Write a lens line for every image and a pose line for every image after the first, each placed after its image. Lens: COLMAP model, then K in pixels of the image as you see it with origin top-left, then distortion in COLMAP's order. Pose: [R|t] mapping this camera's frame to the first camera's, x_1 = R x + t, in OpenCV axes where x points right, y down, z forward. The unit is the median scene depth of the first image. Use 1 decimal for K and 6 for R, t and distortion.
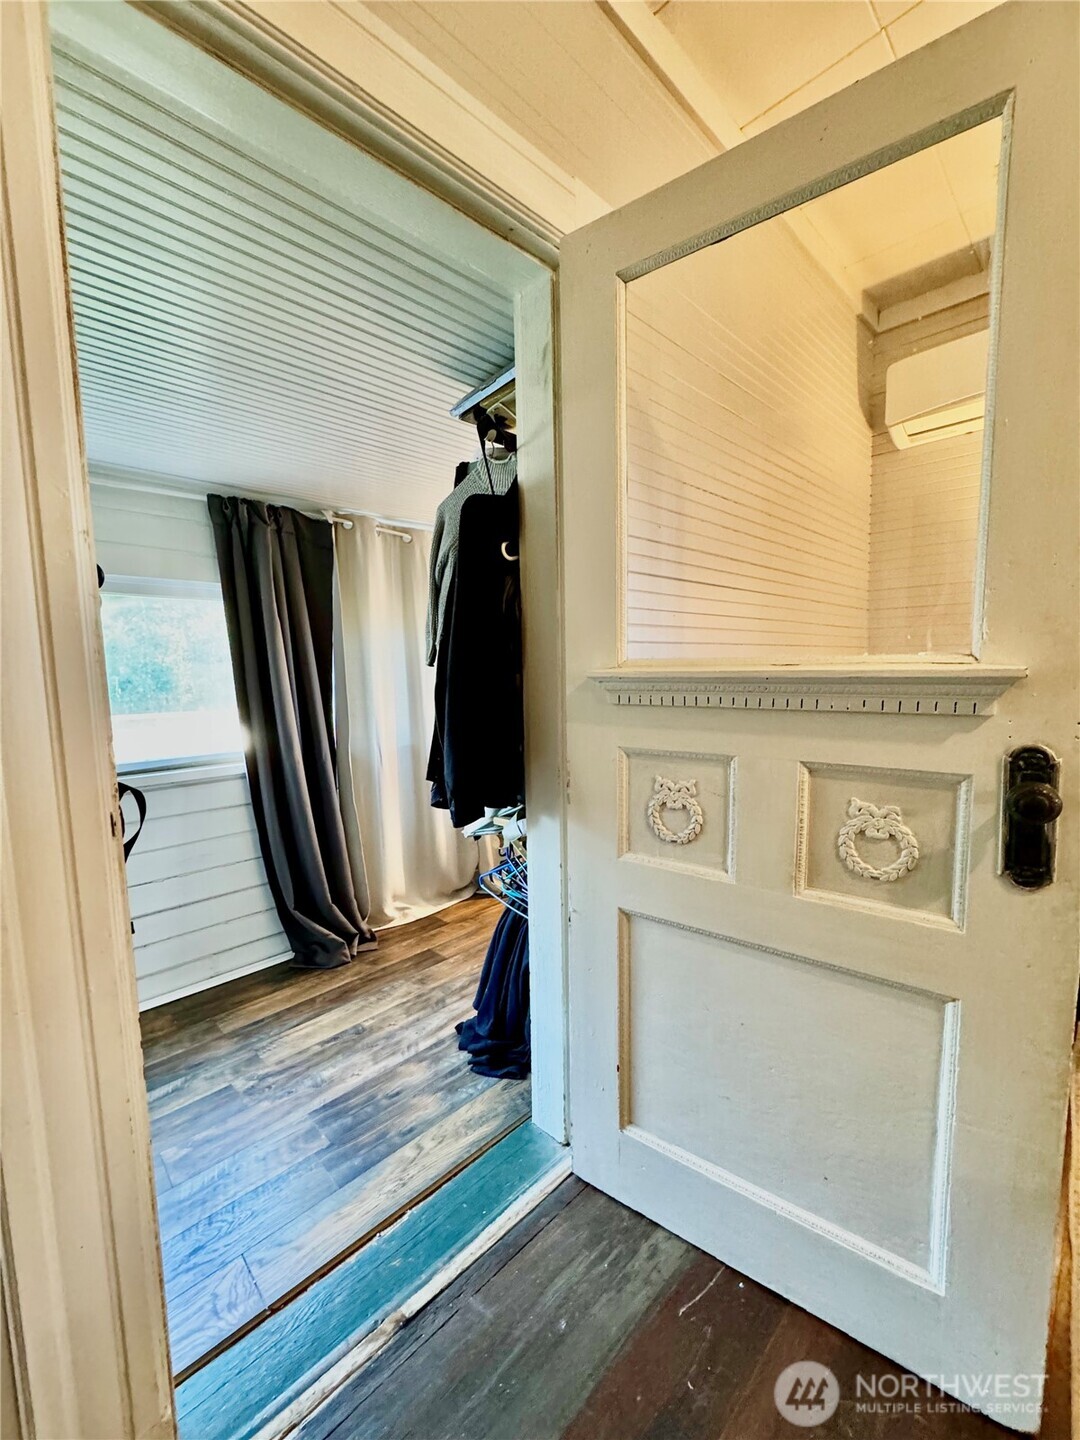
lens RADIAL K [[579.0, 0, 538.2], [0, 579.0, 720.7], [0, 0, 1]] dist [0.001599, -0.000115]
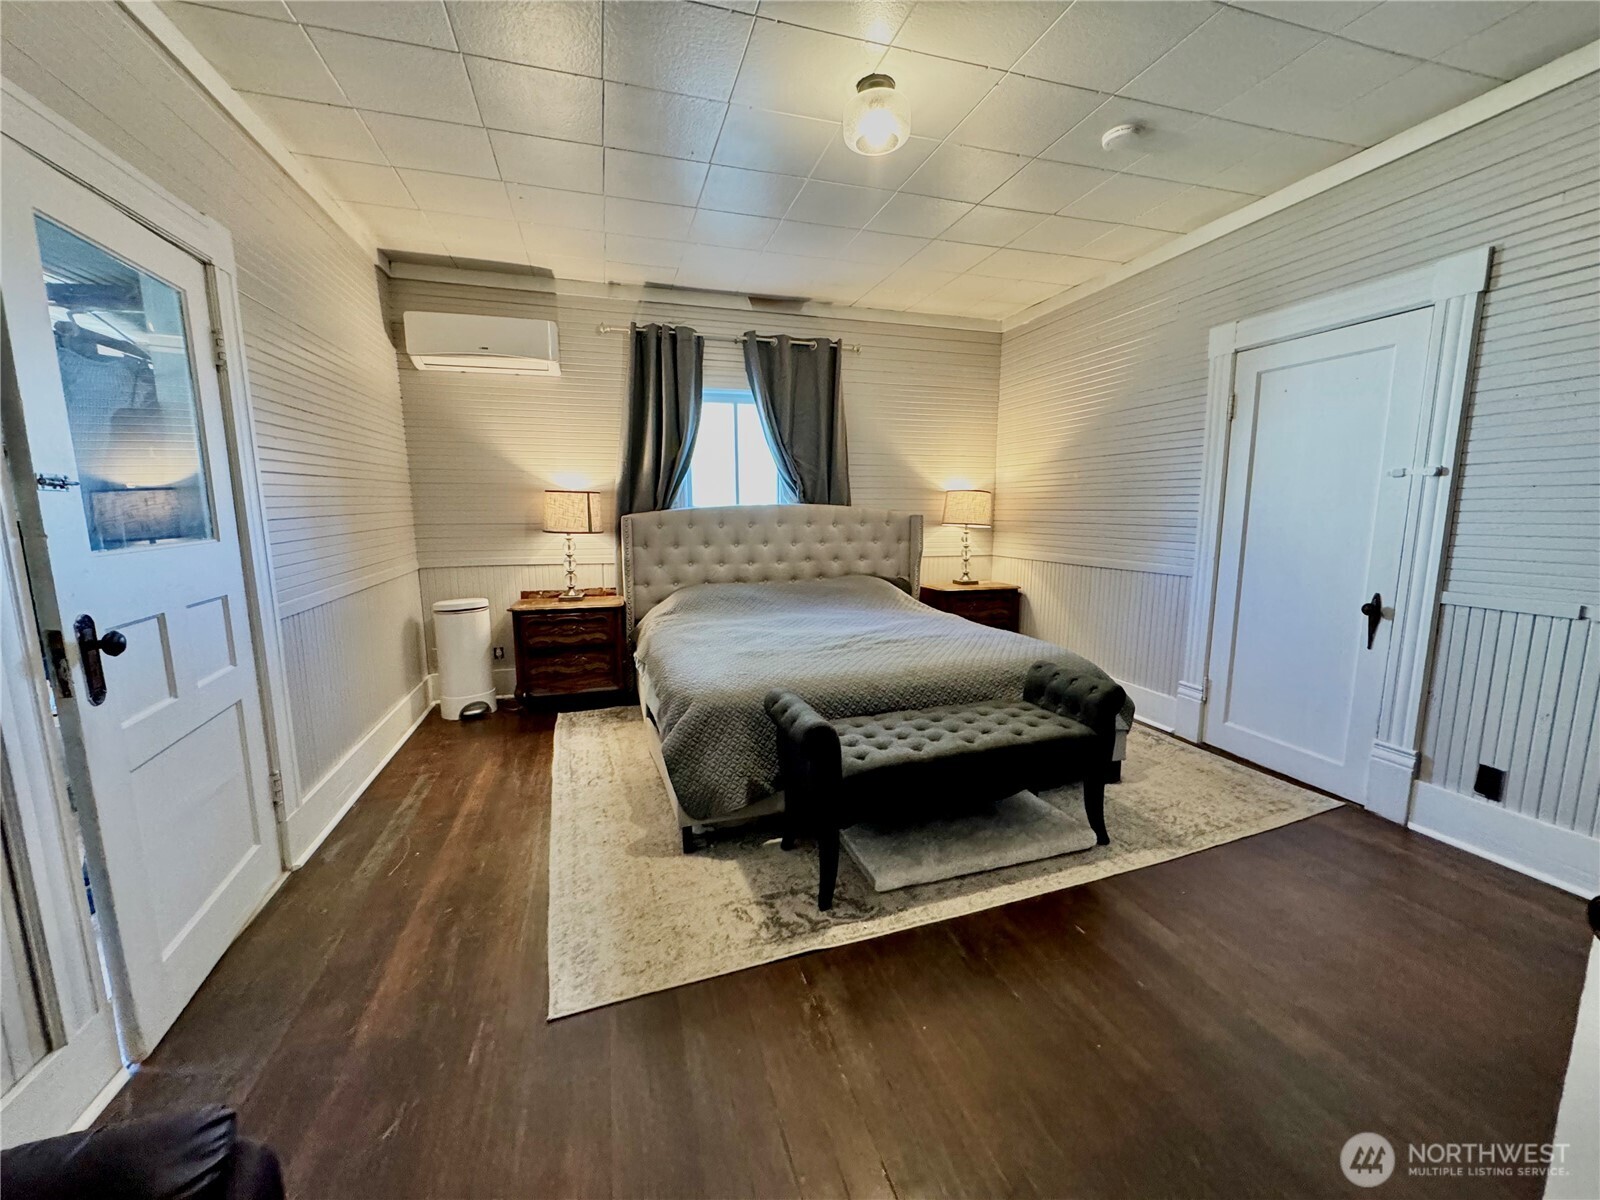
lens RADIAL K [[643.4, 0, 804.0], [0, 643.4, 592.4], [0, 0, 1]] dist [0.001599, -0.000115]
pose [[0.472176, -0.112646, 0.874277, -0.351421], [0.081790, 0.993121, 0.083786, 0.000296], [-0.877702, 0.031946, 0.478141, -0.531078]]
